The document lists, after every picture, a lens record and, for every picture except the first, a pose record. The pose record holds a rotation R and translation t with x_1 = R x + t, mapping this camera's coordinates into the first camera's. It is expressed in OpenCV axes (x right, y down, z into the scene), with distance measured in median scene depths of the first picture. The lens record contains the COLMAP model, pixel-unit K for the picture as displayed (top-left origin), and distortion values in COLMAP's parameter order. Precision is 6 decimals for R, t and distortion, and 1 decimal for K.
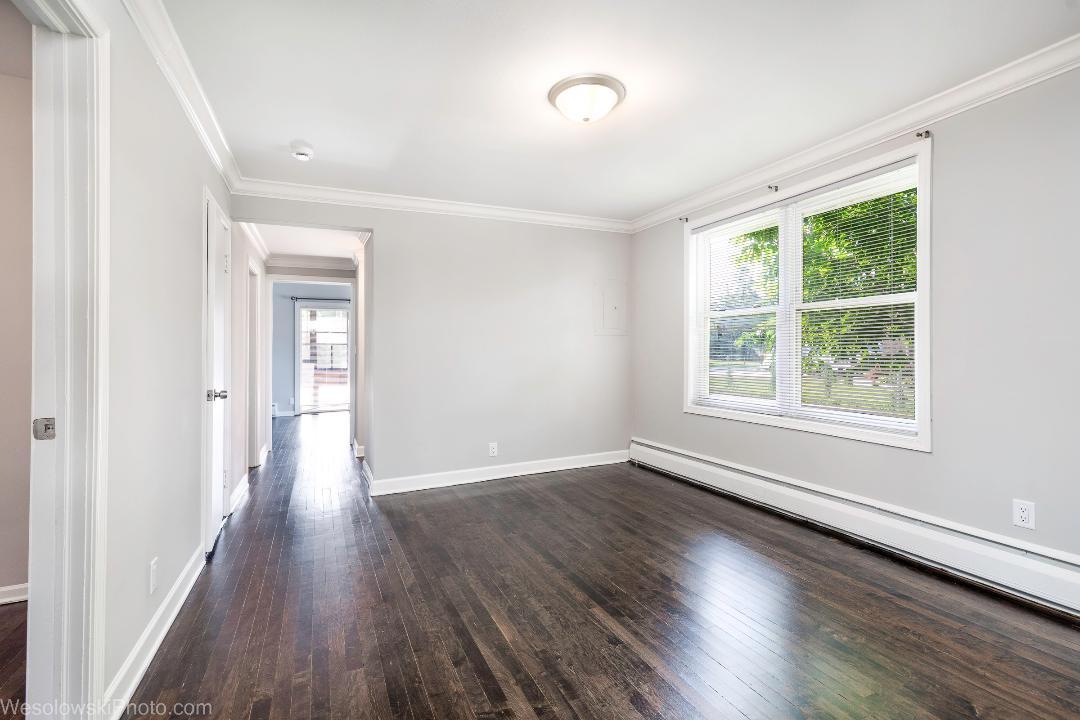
lens RADIAL K [[497.5, 0, 541.2], [0, 497.5, 351.6], [0, 0, 1]] dist [-0.000437, 0.000318]
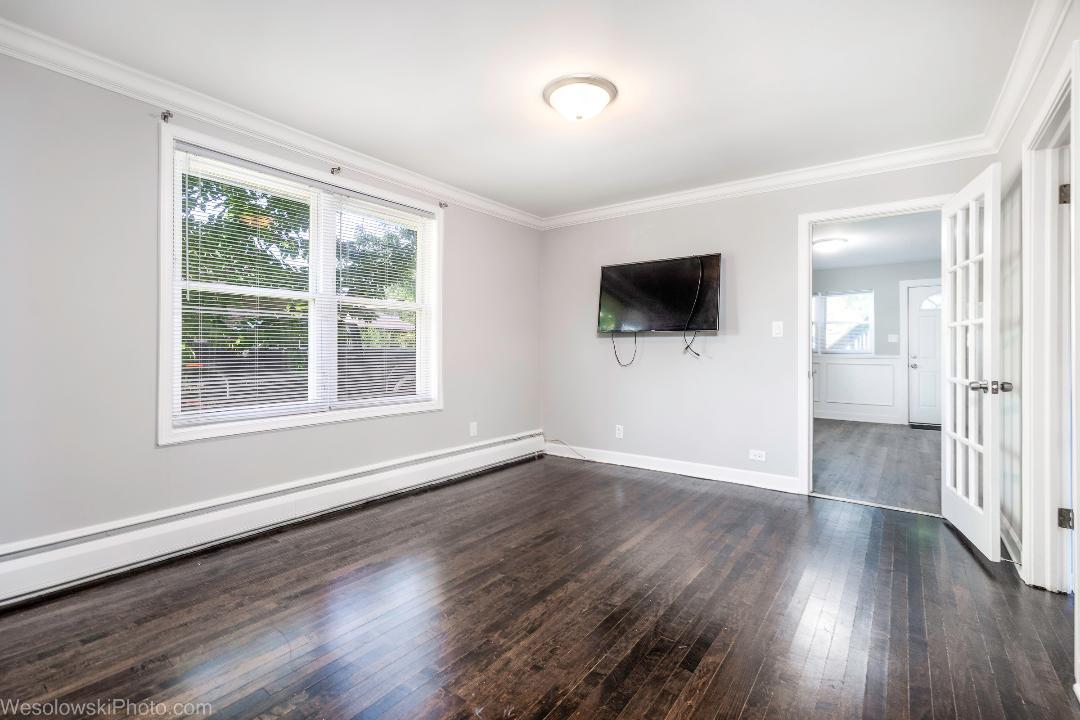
lens RADIAL K [[497.5, 0, 541.2], [0, 497.5, 351.6], [0, 0, 1]] dist [-0.000437, 0.000318]
pose [[-0.493186, 0.003396, 0.869918, -0.687498], [0.003316, 0.999992, -0.002024, 0.023340], [-0.869918, 0.001886, -0.493193, 1.411786]]
